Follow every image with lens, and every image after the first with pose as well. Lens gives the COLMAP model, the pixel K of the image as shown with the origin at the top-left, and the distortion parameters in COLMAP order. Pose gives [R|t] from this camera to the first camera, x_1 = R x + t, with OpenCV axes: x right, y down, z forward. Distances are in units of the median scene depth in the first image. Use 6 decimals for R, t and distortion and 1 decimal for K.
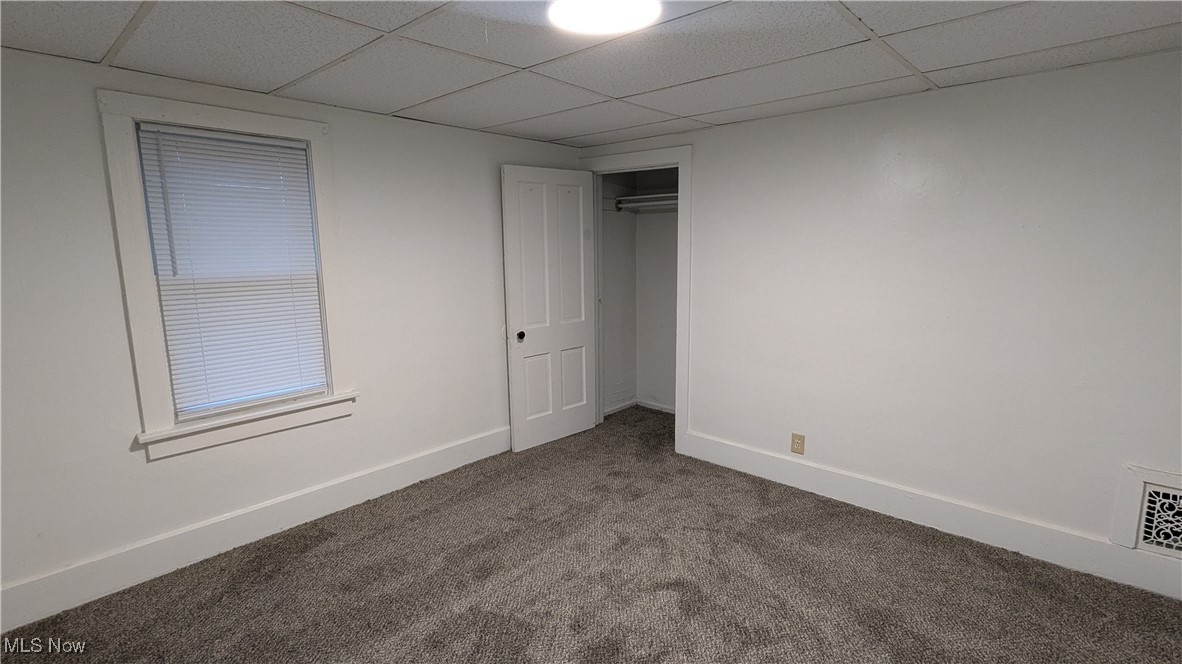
lens RADIAL K [[558.8, 0, 593.2], [0, 558.8, 331.0], [0, 0, 1]] dist [0.002523, 0.001009]
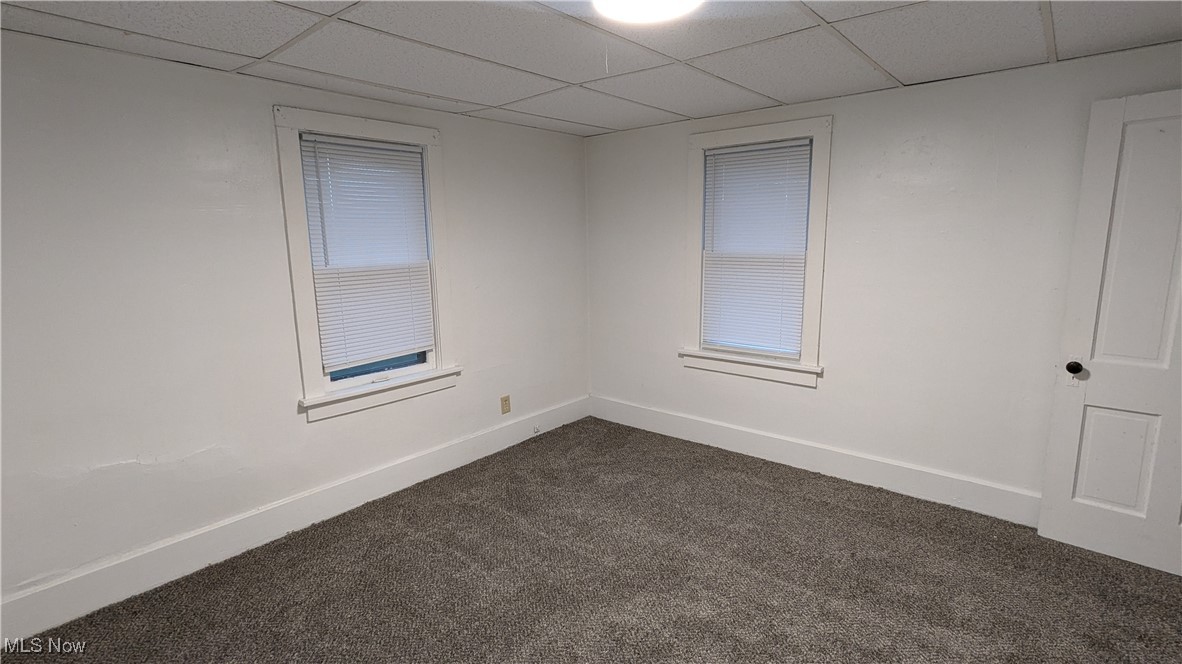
lens RADIAL K [[558.8, 0, 593.2], [0, 558.8, 331.0], [0, 0, 1]] dist [0.002523, 0.001009]
pose [[0.035830, 0.179998, -0.983014, 0.588296], [-0.140639, 0.974765, 0.173362, -0.083173], [0.989412, 0.132039, 0.060240, 0.496426]]
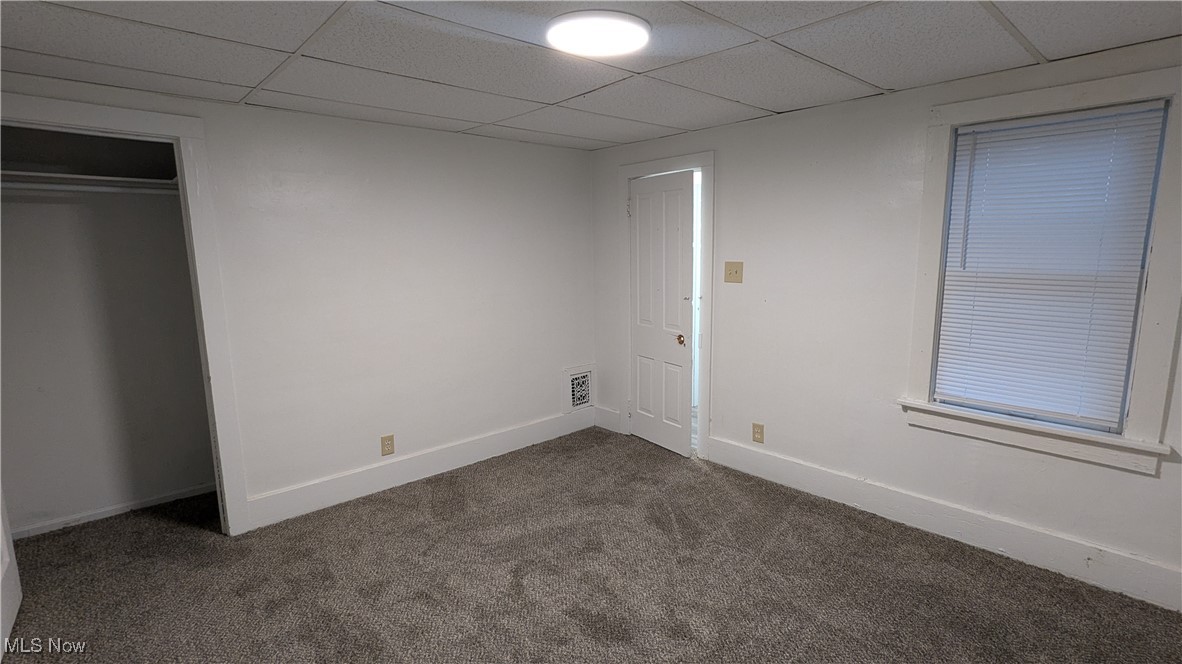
lens RADIAL K [[558.8, 0, 593.2], [0, 558.8, 331.0], [0, 0, 1]] dist [0.002523, 0.001009]
pose [[0.095240, -0.145358, 0.984784, -0.626549], [0.170544, 0.977037, 0.127721, -0.075461], [-0.980736, 0.155785, 0.117843, 0.520271]]
